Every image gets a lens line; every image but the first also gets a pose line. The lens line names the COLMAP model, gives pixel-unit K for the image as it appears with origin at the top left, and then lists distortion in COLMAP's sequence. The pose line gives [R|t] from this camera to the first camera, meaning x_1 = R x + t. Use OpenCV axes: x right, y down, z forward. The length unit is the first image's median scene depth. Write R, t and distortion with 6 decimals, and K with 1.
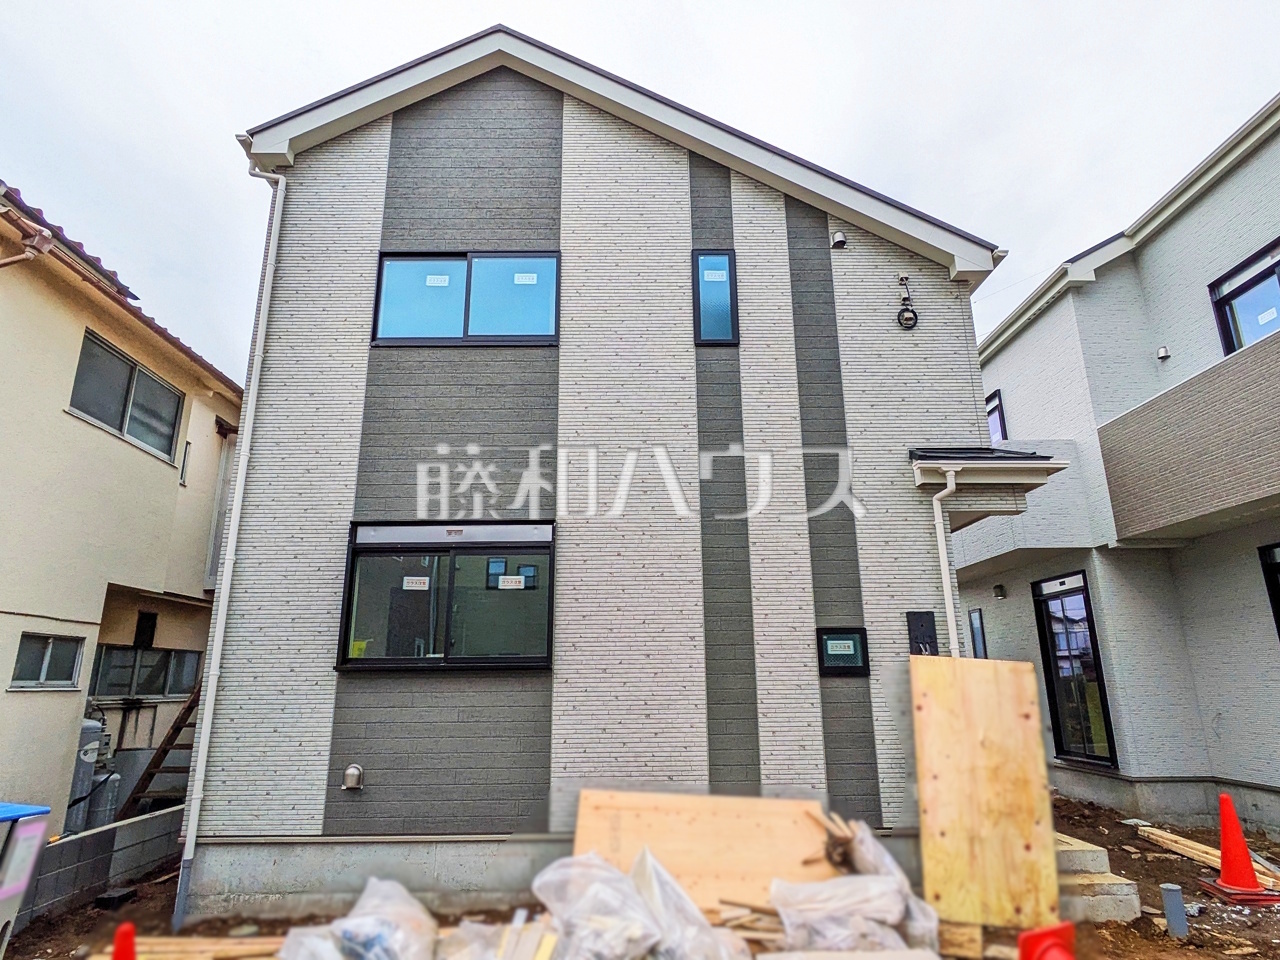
lens RADIAL K [[727.6, 0, 636.4], [0, 727.6, 480.9], [0, 0, 1]] dist [-0.001022, -0.000232]
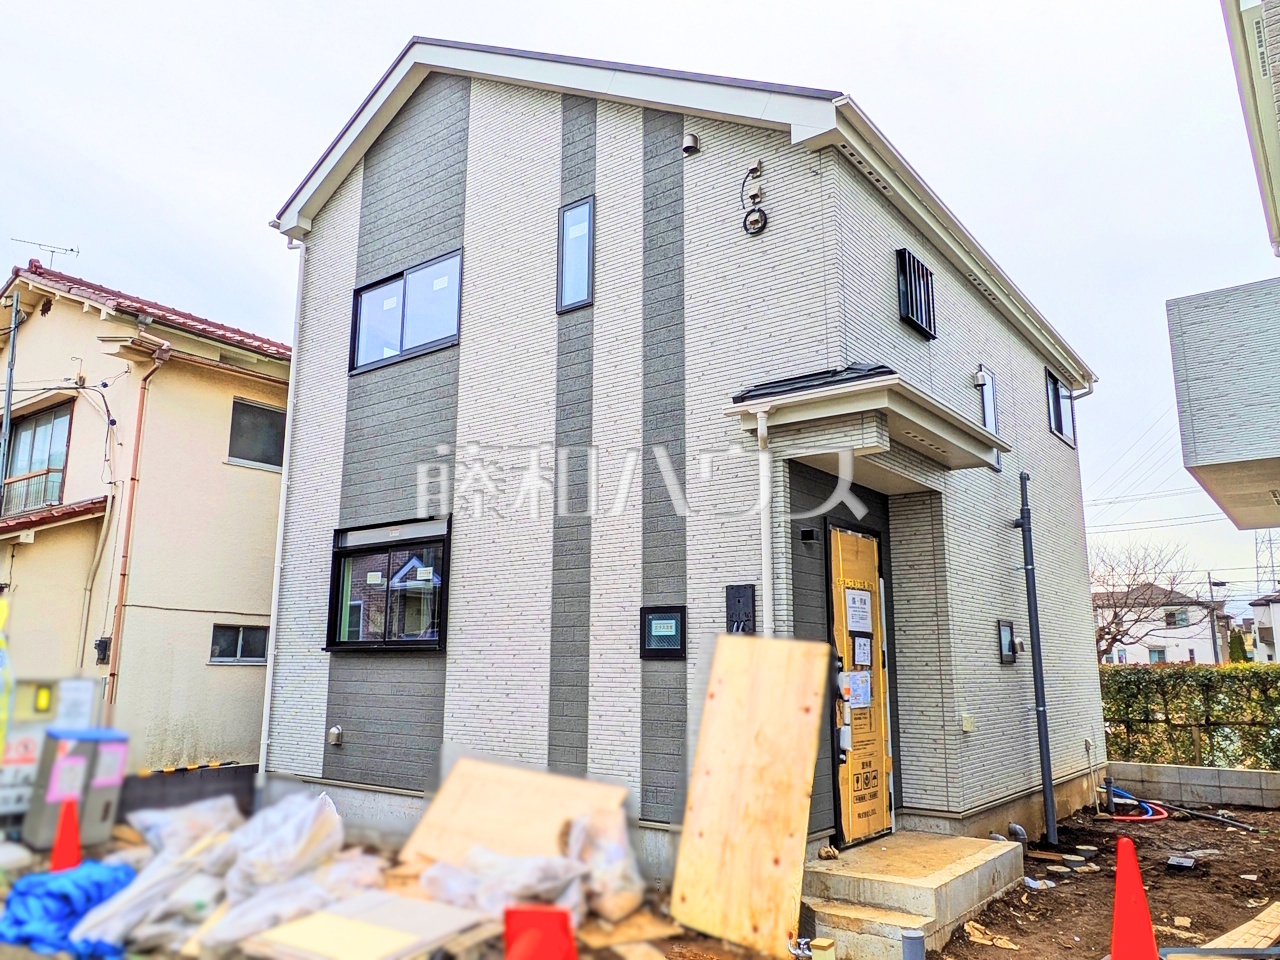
lens RADIAL K [[926.9, 0, 631.5], [0, 926.9, 484.7], [0, 0, 1]] dist [0.001929, -0.003710]
pose [[0.785911, -0.105830, -0.609216, 0.961318], [0.151406, 0.988189, 0.023656, 0.020623], [0.599516, -0.110831, 0.792652, 0.087095]]
